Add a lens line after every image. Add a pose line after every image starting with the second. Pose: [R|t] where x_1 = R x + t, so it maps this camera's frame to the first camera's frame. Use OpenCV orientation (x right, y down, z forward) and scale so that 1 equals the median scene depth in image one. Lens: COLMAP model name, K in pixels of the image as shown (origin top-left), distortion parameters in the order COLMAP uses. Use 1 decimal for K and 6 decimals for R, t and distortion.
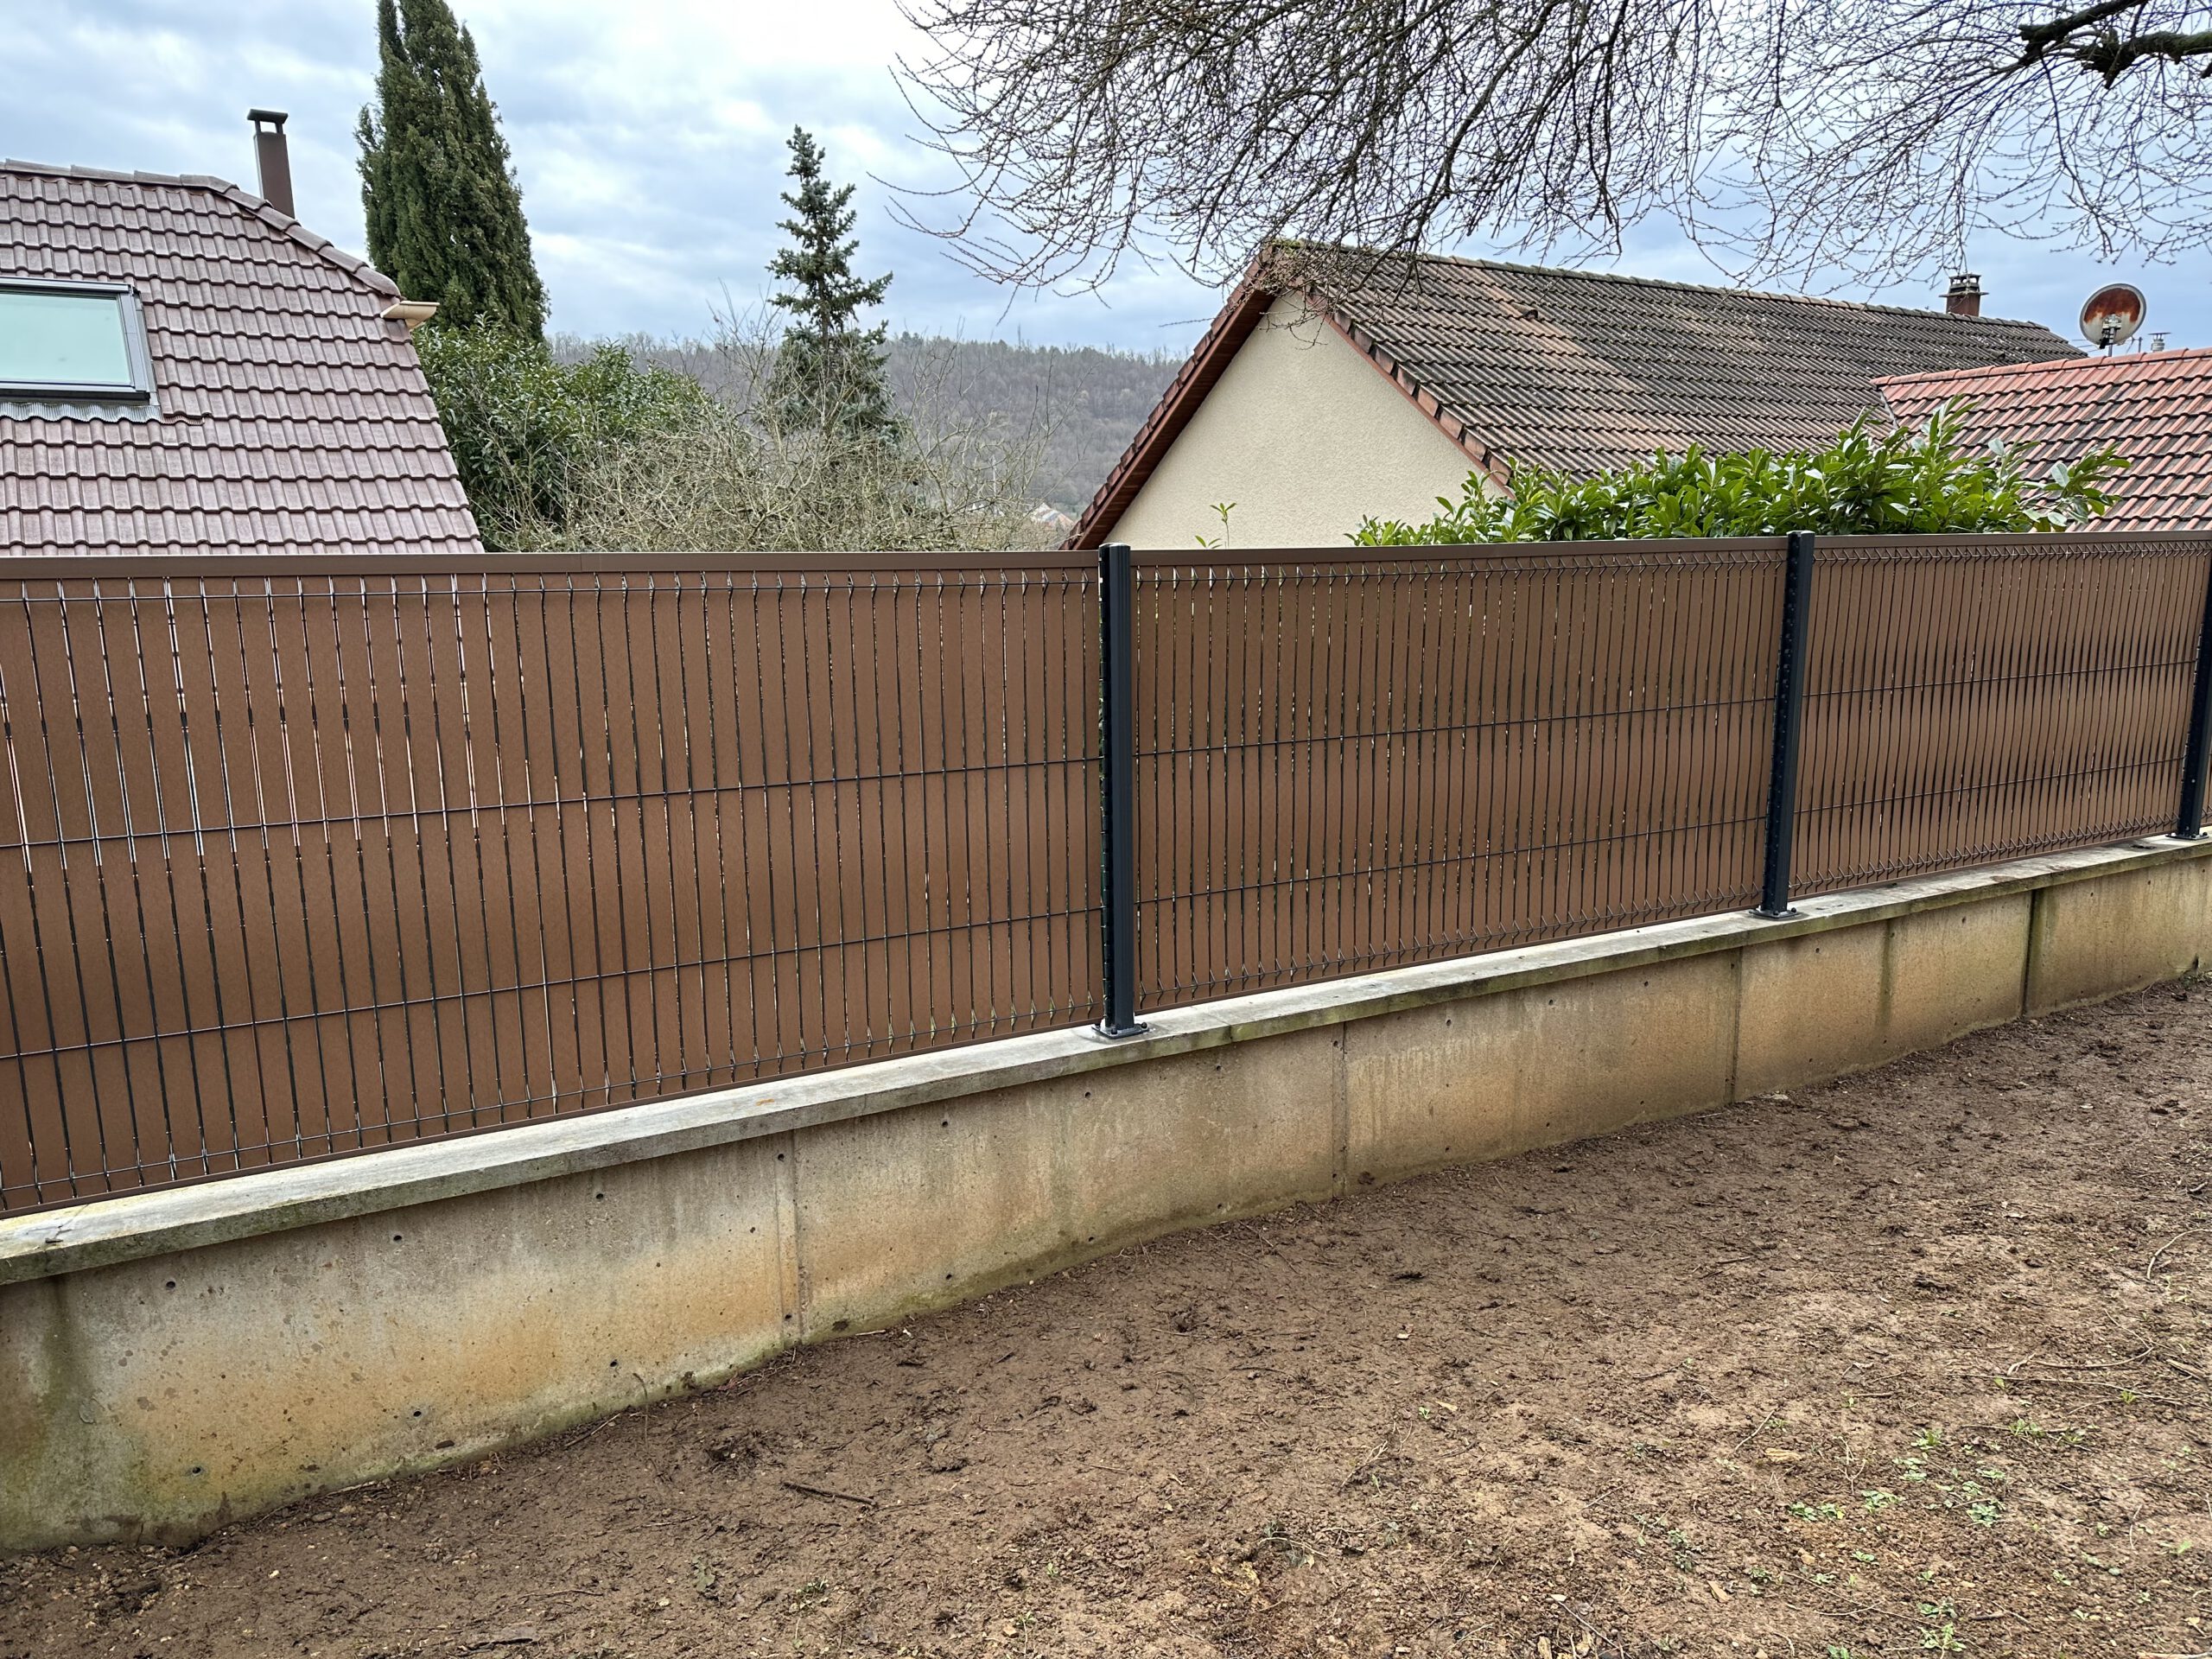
lens RADIAL K [[1511.1, 0, 1106.0], [0, 1511.1, 829.5], [0, 0, 1]] dist [0.059000, -0.078803]
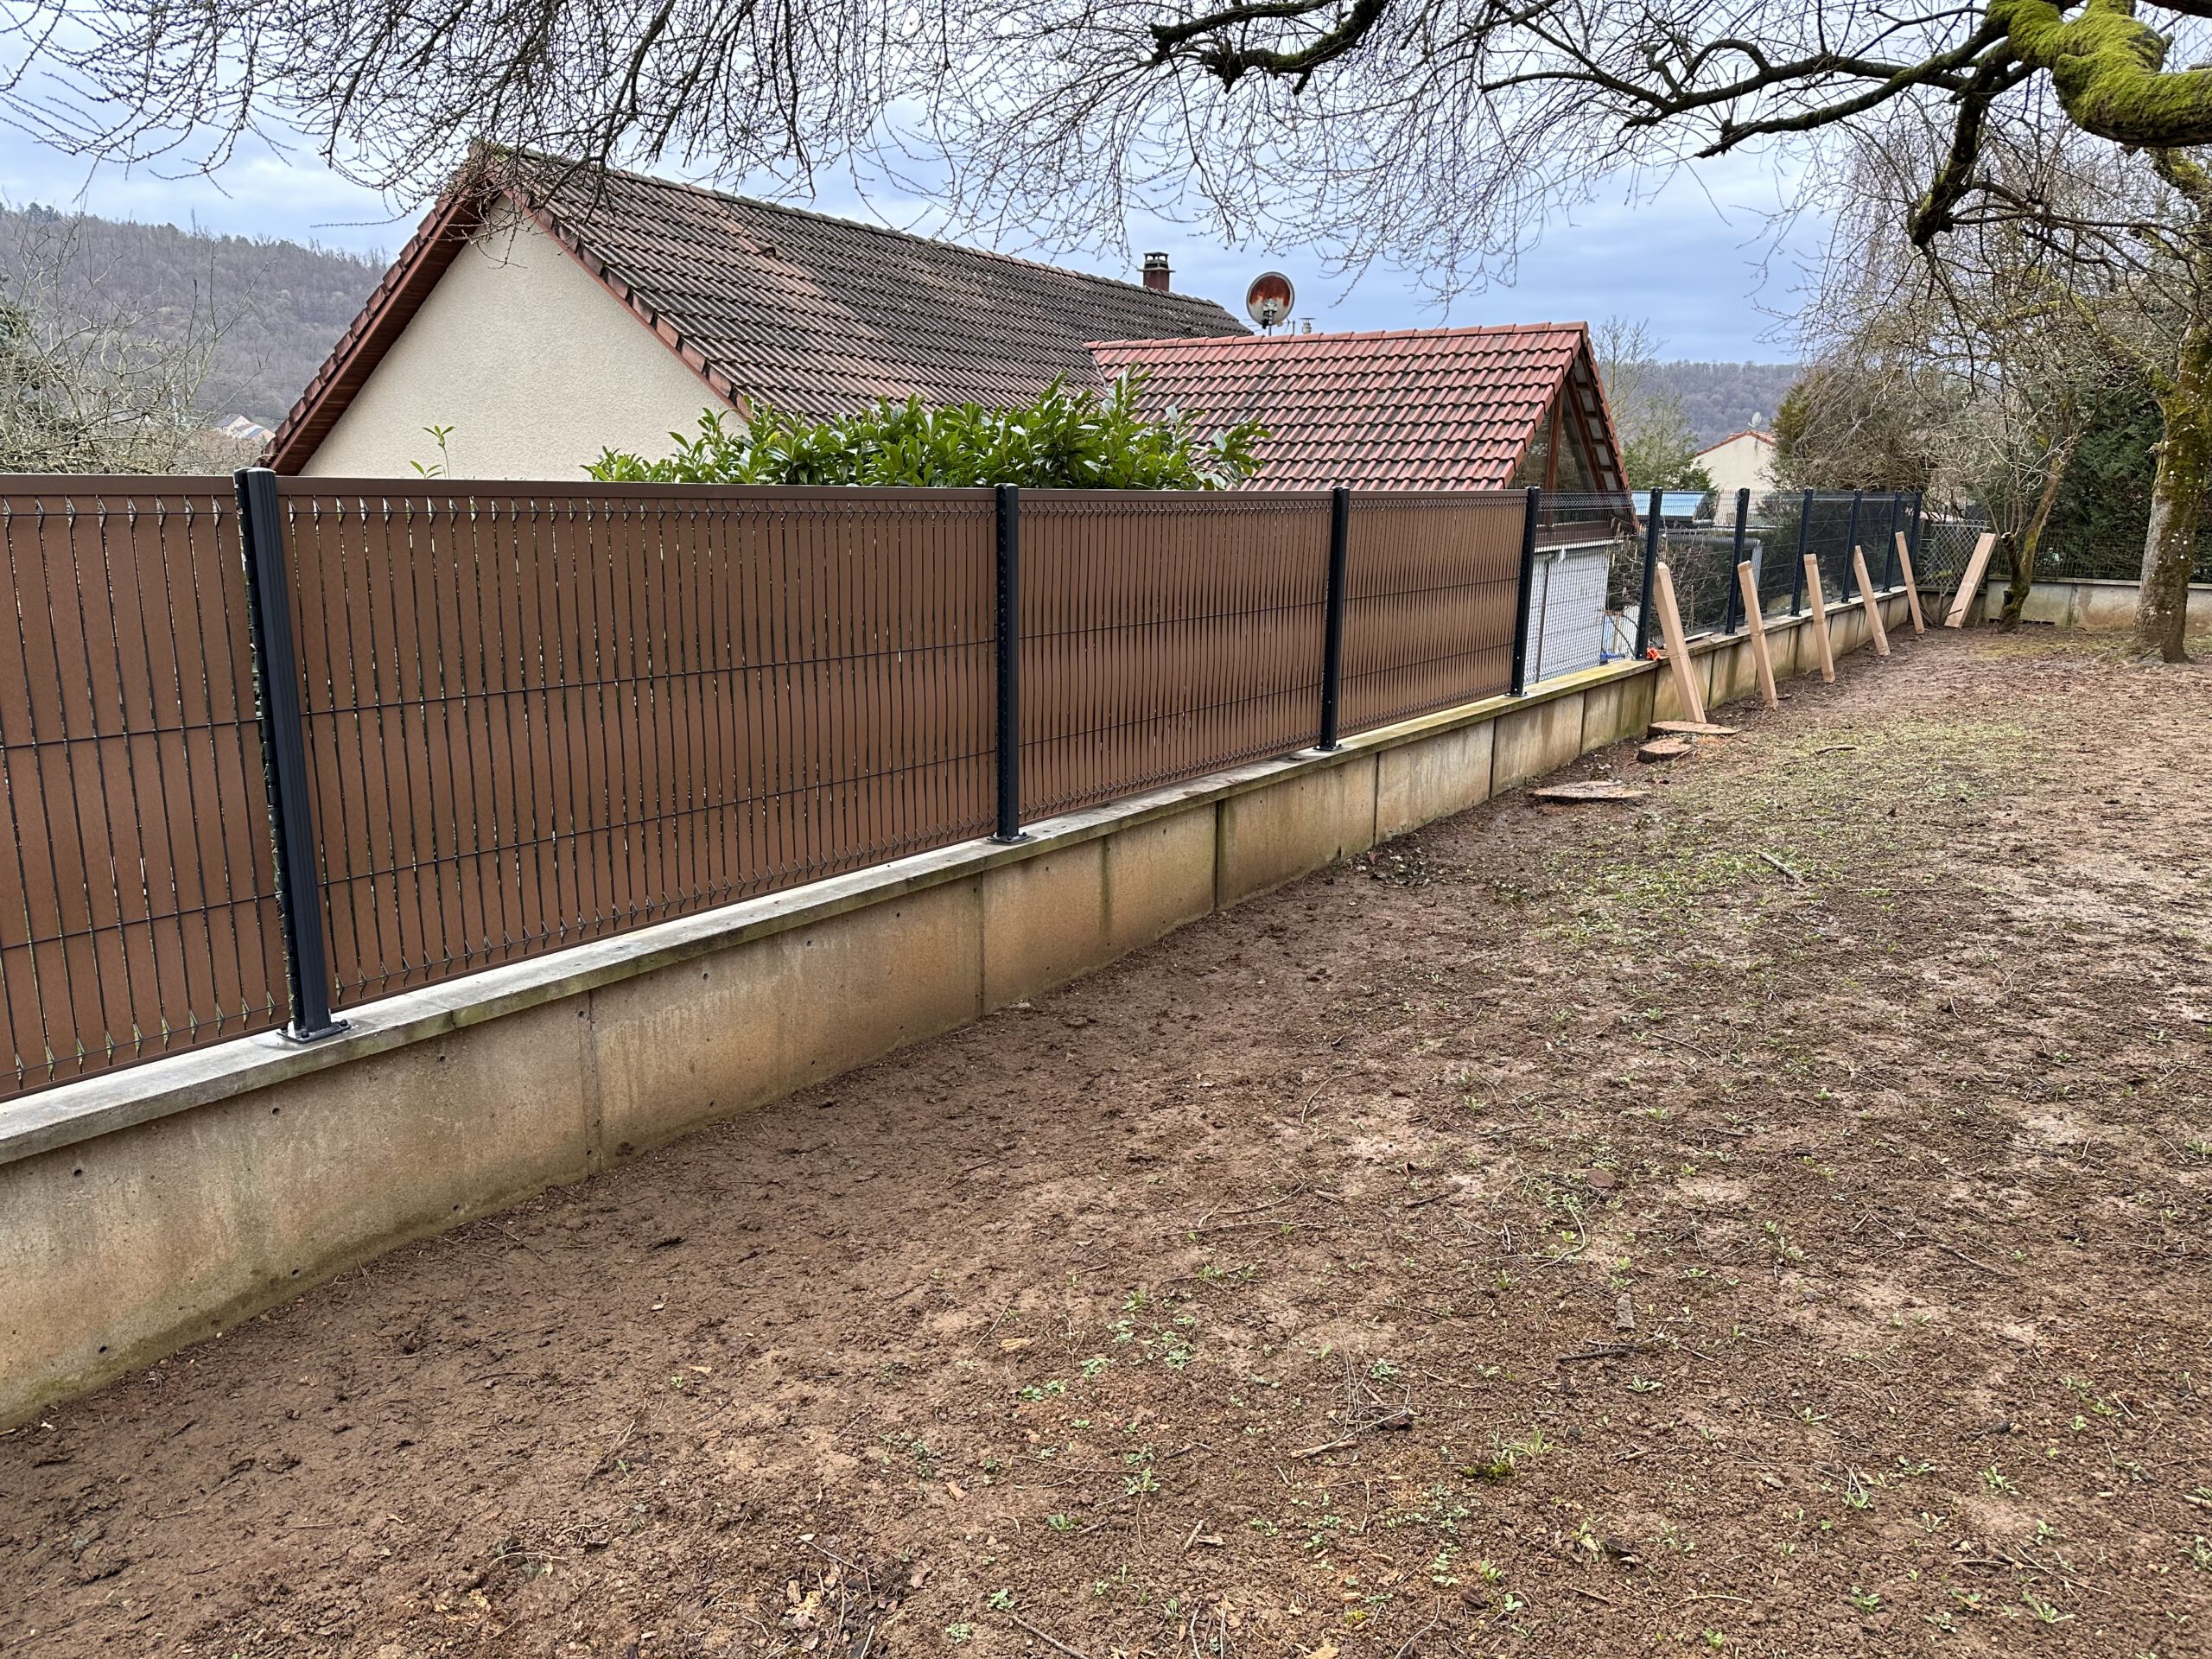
lens RADIAL K [[1505.0, 0, 1106.0], [0, 1505.0, 829.5], [0, 0, 1]] dist [0.052182, -0.076984]
pose [[0.897830, -0.072054, 0.434406, 0.044603], [0.053950, 0.997089, 0.053881, -0.006885], [-0.437024, -0.024940, 0.899104, 0.008450]]
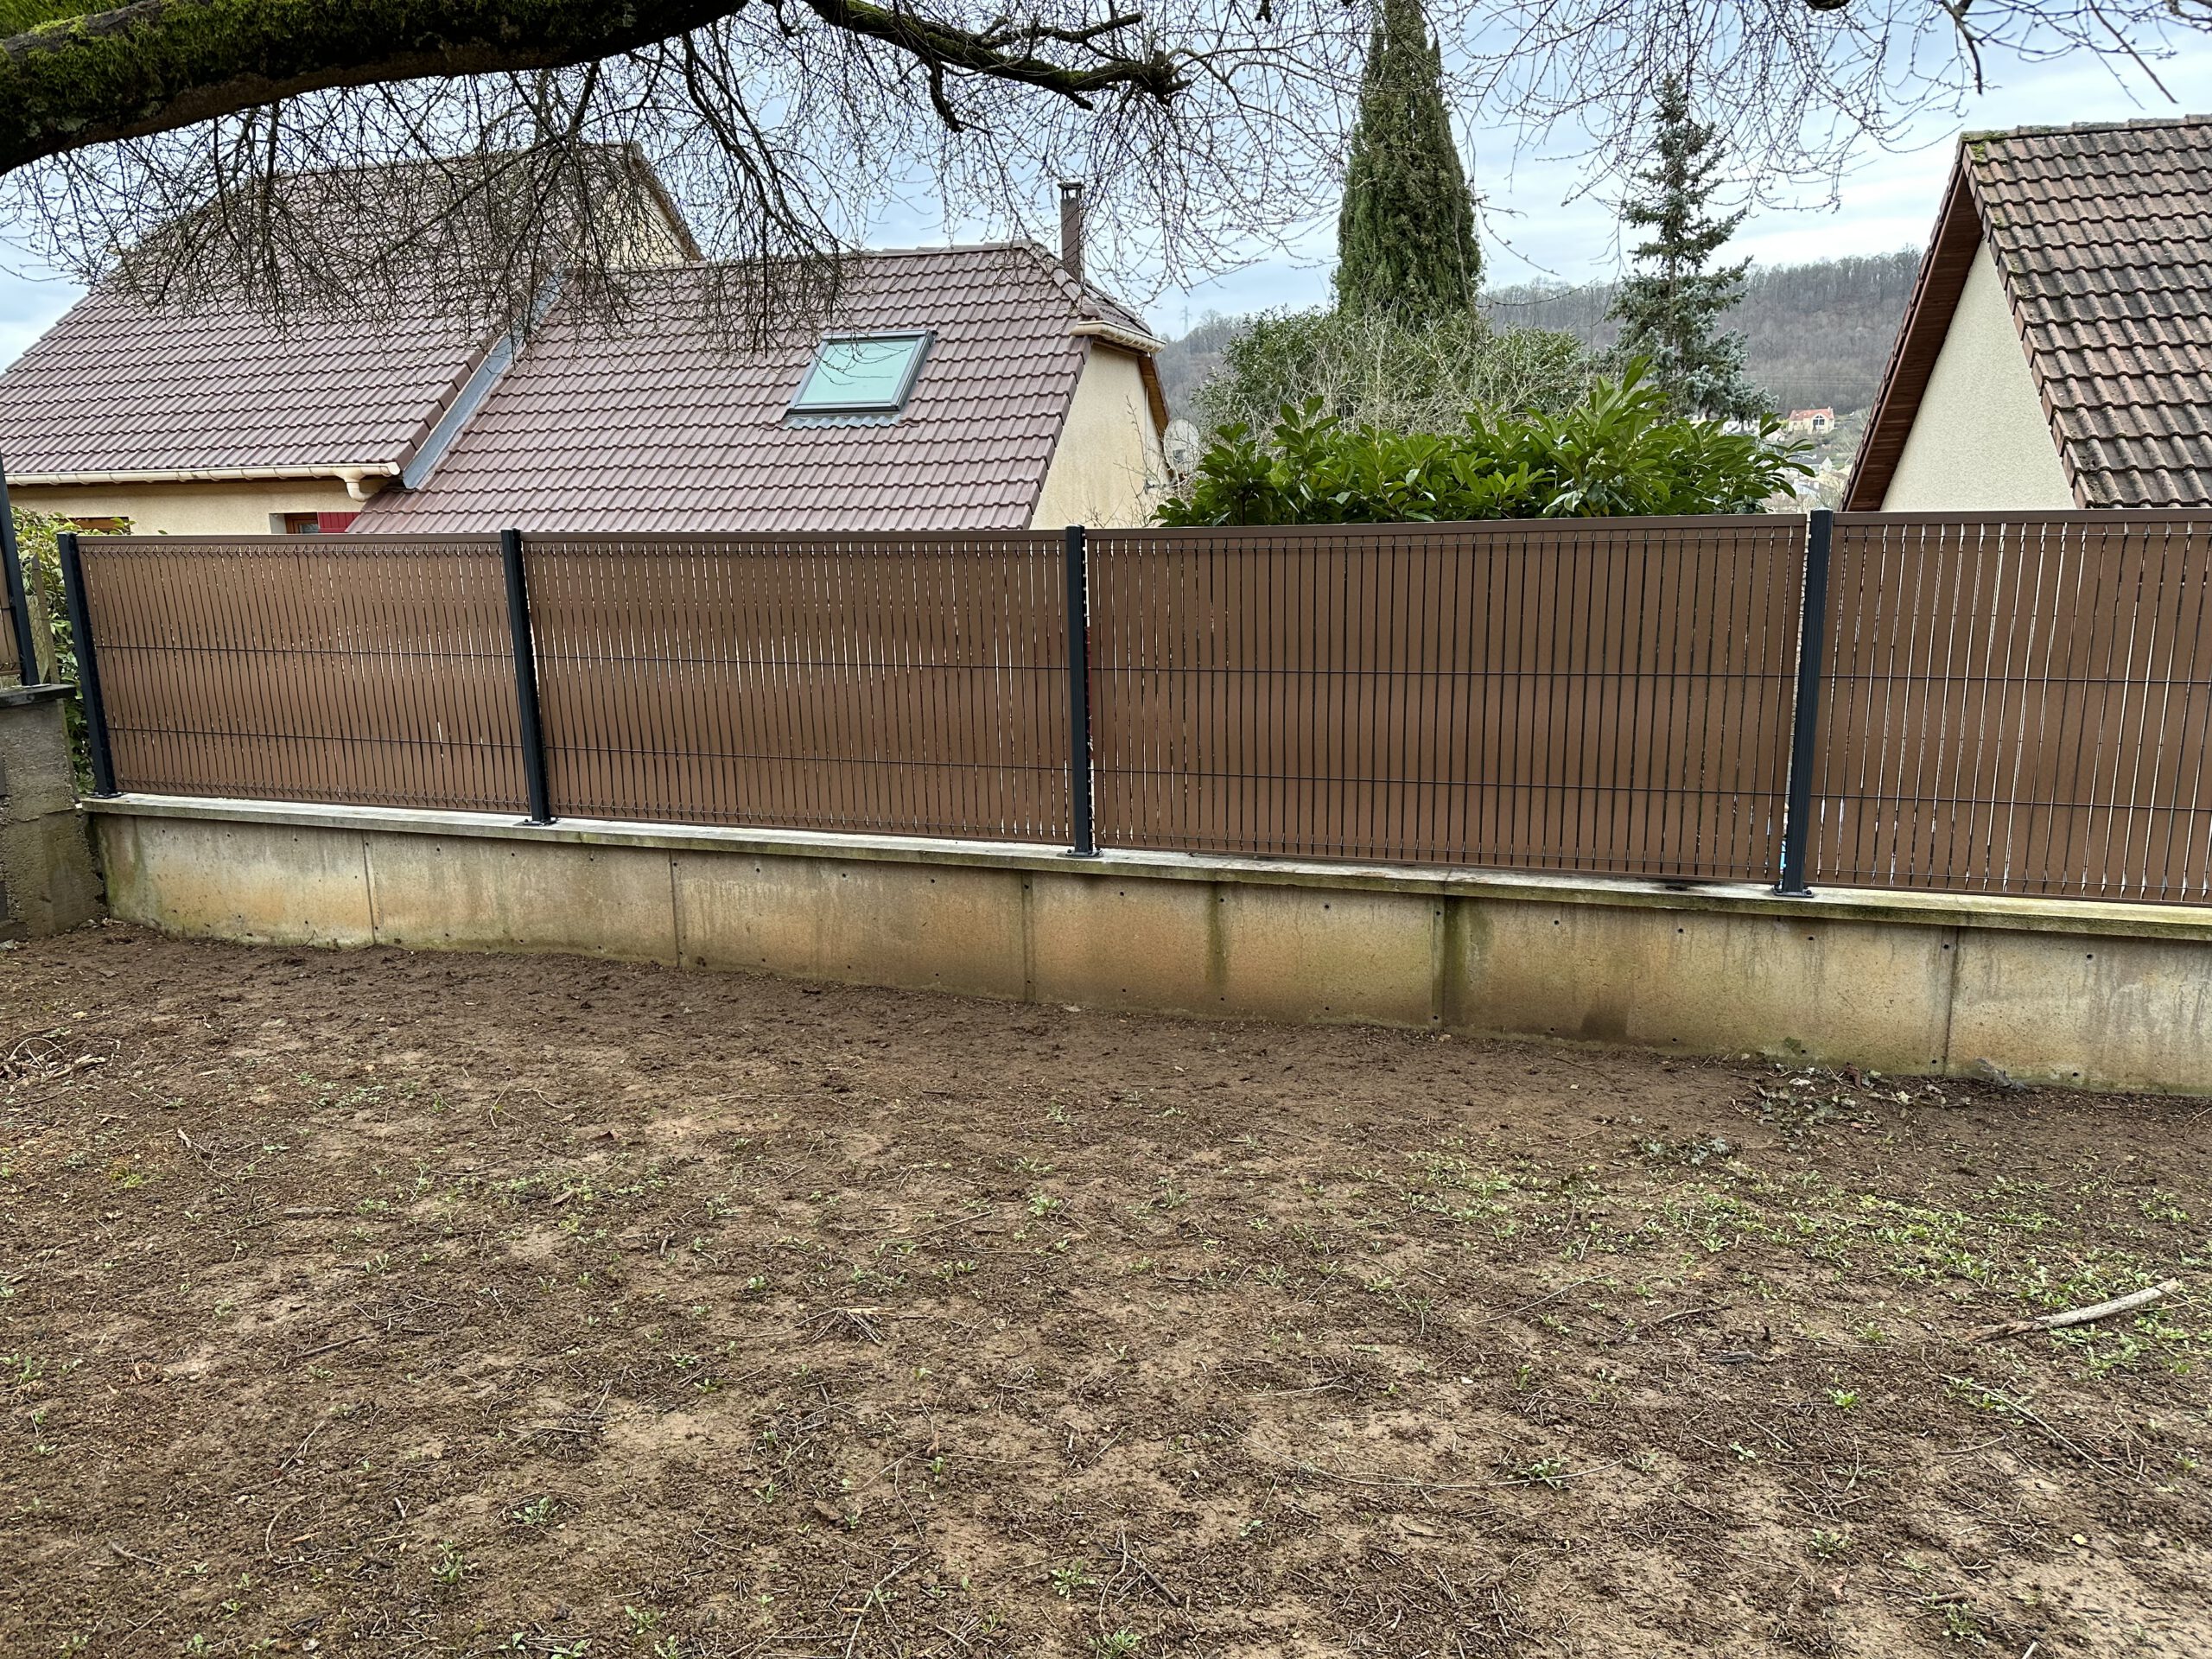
lens RADIAL K [[1535.0, 0, 1106.0], [0, 1535.0, 829.5], [0, 0, 1]] dist [0.000883, -0.004015]
pose [[0.681361, 0.150178, -0.716376, 1.558384], [-0.123351, 0.988286, 0.089859, -0.081672], [0.721479, 0.027139, 0.691904, 0.268687]]
